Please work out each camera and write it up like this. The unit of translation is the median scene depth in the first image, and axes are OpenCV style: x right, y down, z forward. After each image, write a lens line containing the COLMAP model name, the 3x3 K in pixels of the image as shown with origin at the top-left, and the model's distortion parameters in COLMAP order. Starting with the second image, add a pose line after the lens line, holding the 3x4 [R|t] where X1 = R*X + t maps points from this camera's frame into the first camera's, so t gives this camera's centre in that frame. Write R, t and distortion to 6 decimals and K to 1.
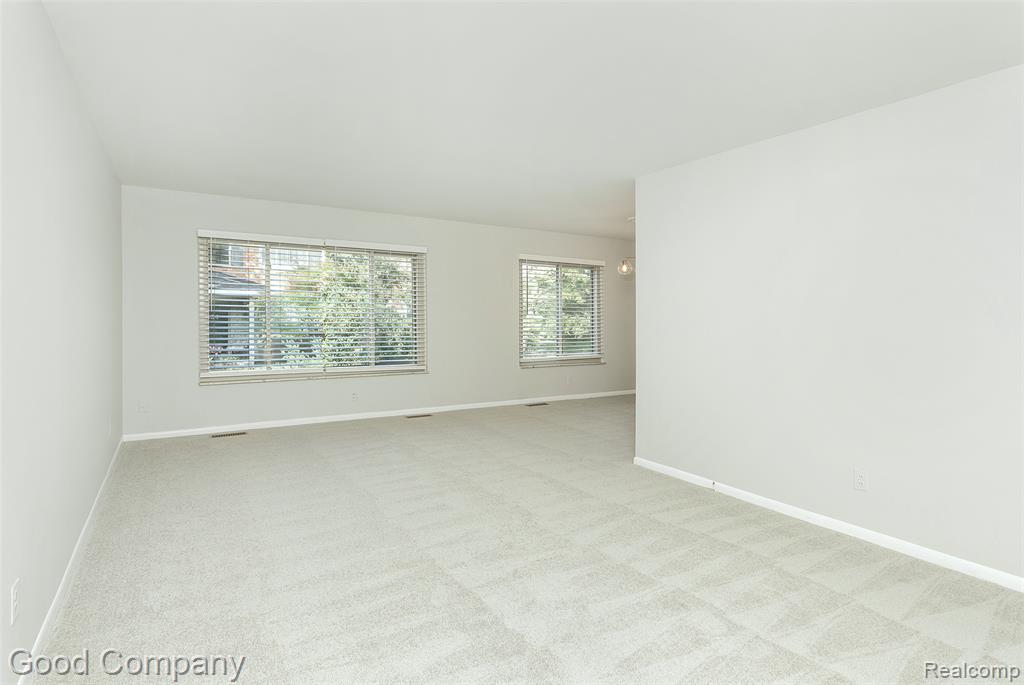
lens RADIAL K [[529.0, 0, 513.6], [0, 529.0, 326.9], [0, 0, 1]] dist [0.001277, 0.000363]
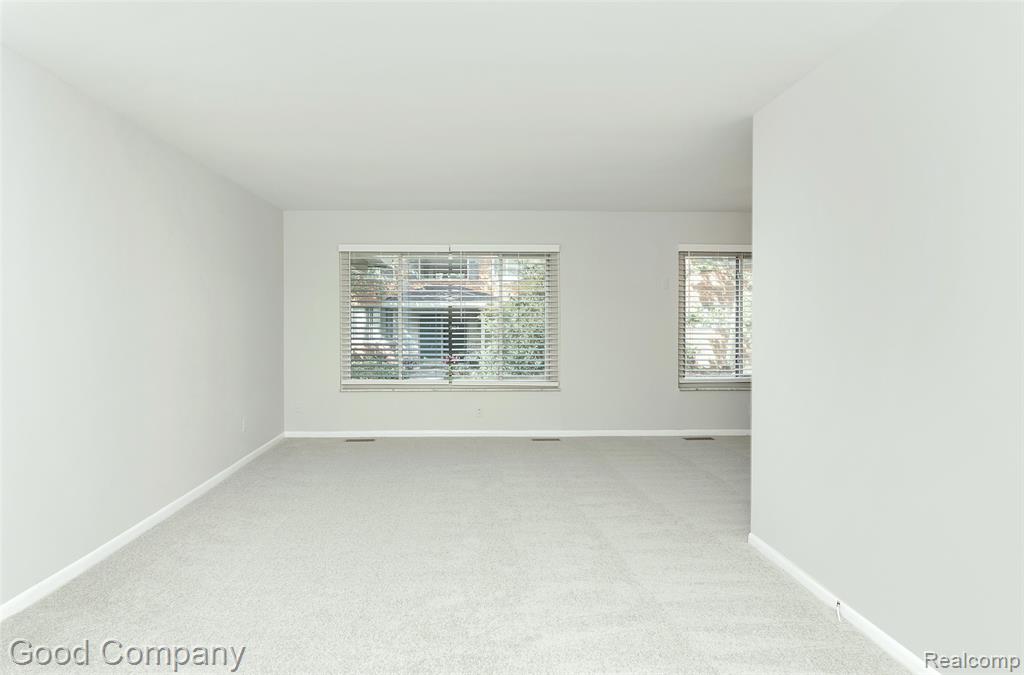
lens RADIAL K [[568.9, 0, 512.0], [0, 568.9, 352.0], [0, 0, 1]] dist [-0.058734, 0.000001]
pose [[0.866243, 0.015191, -0.499392, 0.230146], [-0.003849, 0.999711, 0.023733, 0.001857], [0.499609, -0.018636, 0.866051, 0.156800]]
